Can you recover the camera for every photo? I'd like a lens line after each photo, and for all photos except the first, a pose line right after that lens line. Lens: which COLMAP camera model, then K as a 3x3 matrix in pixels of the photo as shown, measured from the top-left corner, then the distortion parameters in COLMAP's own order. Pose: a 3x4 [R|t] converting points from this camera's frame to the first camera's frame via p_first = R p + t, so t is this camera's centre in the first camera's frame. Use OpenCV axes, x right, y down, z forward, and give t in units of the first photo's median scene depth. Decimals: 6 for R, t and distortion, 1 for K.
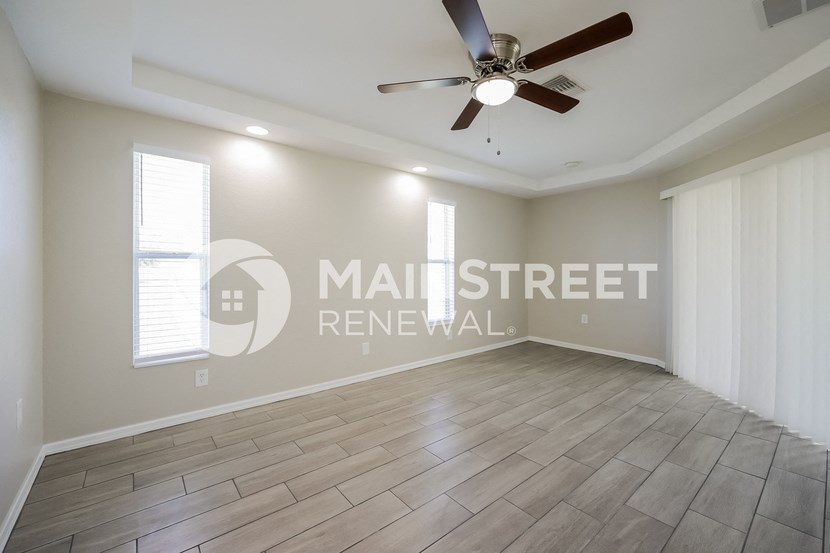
lens RADIAL K [[342.5, 0, 412.3], [0, 342.5, 271.0], [0, 0, 1]] dist [0.002527, 0.000062]
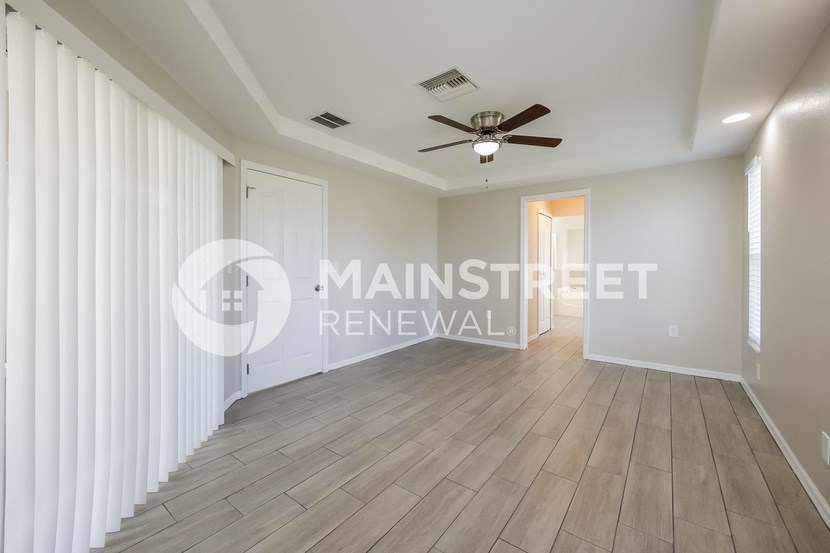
lens RADIAL K [[342.5, 0, 414.6], [0, 342.5, 268.6], [0, 0, 1]] dist [0.002527, 0.000062]
pose [[-0.969614, 0.007086, -0.244539, 0.757438], [0.005222, 0.999952, 0.008269, -0.025207], [0.244586, 0.006740, -0.969604, 1.973628]]
